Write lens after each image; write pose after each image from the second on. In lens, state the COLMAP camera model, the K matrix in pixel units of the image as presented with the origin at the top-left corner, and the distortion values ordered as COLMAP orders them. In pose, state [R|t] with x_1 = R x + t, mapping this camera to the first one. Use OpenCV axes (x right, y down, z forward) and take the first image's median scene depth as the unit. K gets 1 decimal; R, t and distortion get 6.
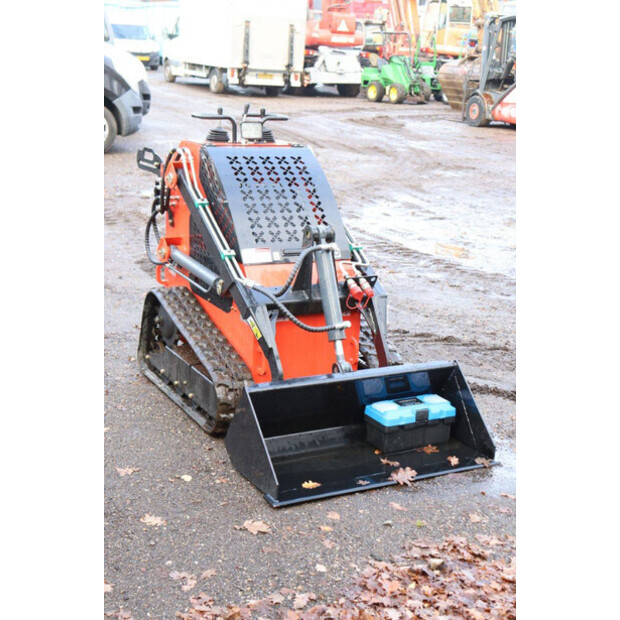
lens RADIAL K [[1006.7, 0, 312.5], [0, 1006.7, 310.5], [0, 0, 1]] dist [0.111100, 0.000000]
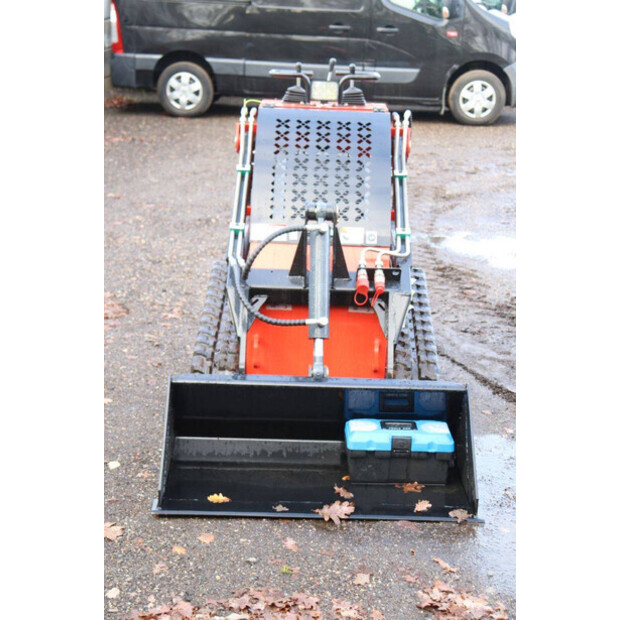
lens RADIAL K [[1053.4, 0, 324.4], [0, 1053.4, 314.8], [0, 0, 1]] dist [0.190889, 0.000000]
pose [[0.882130, 0.117485, -0.456119, 0.430934], [-0.109537, 0.993011, 0.043931, -0.029836], [0.458093, 0.011209, 0.888834, 0.213631]]
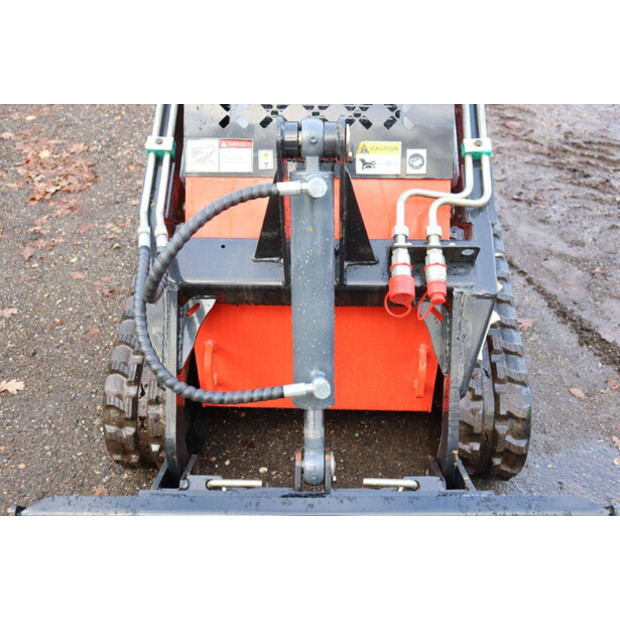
lens RADIAL K [[702.3, 0, 309.6], [0, 702.3, 307.1], [0, 0, 1]] dist [-0.020720, 0.000000]
pose [[0.860921, 0.258323, -0.438275, 0.143267], [-0.076209, 0.917256, 0.390940, -0.124075], [0.502999, -0.303168, 0.809371, 0.769777]]
